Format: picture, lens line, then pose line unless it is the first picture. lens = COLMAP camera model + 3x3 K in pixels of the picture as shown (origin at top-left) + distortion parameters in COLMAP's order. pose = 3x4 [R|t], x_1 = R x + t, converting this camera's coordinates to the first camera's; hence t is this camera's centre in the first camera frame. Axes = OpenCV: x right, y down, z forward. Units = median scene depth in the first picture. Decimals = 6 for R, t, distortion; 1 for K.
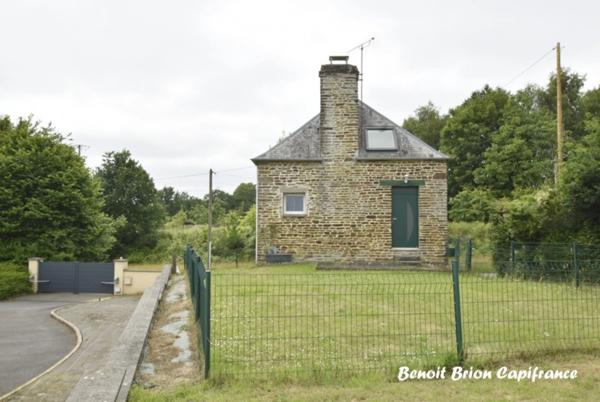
lens RADIAL K [[493.3, 0, 300.0], [0, 493.3, 201.0], [0, 0, 1]] dist [0.010911, 0.008430]
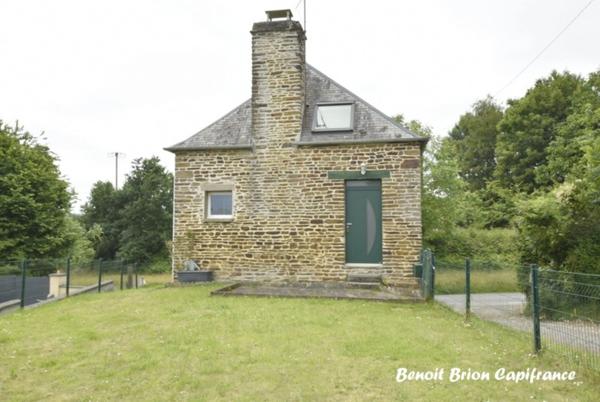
lens RADIAL K [[493.3, 0, 300.0], [0, 493.3, 201.0], [0, 0, 1]] dist [0.010911, 0.008430]
pose [[0.988168, -0.012923, -0.152829, 0.229748], [0.010483, 0.999805, -0.016763, 0.013422], [0.153016, 0.014962, 0.988110, 0.261953]]
